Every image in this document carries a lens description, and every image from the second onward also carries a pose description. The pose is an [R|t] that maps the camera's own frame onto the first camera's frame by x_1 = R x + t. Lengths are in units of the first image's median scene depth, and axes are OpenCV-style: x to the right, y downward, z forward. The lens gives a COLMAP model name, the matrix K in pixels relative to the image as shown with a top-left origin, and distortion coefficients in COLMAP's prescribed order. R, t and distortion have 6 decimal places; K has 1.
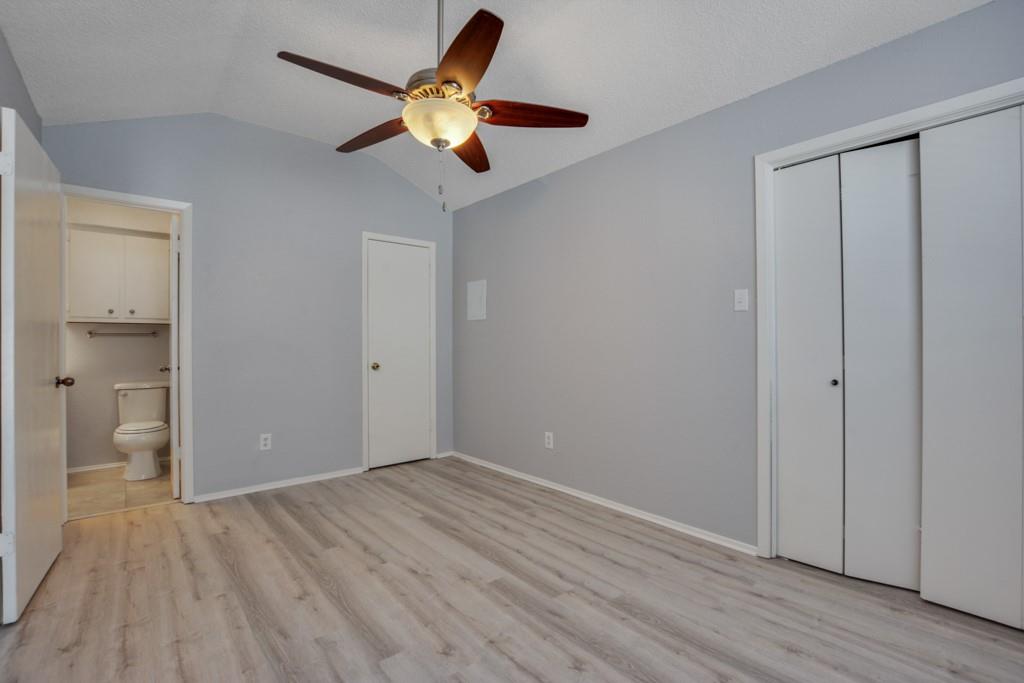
lens RADIAL K [[455.9, 0, 512.2], [0, 455.9, 341.5], [0, 0, 1]] dist [-0.004997, -0.002128]
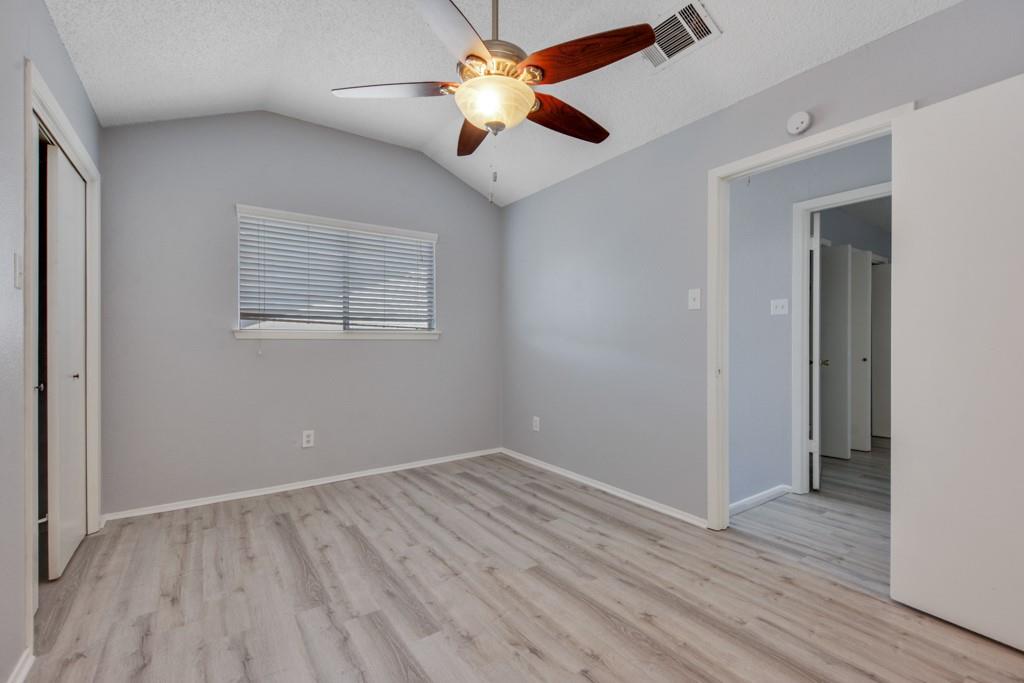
lens RADIAL K [[455.9, 0, 512.7], [0, 455.9, 341.8], [0, 0, 1]] dist [-0.004997, -0.002128]
pose [[-0.994779, 0.006324, 0.101855, -0.280819], [0.005427, 0.999944, -0.009077, 0.016963], [-0.101907, -0.008477, -0.994758, 1.881773]]
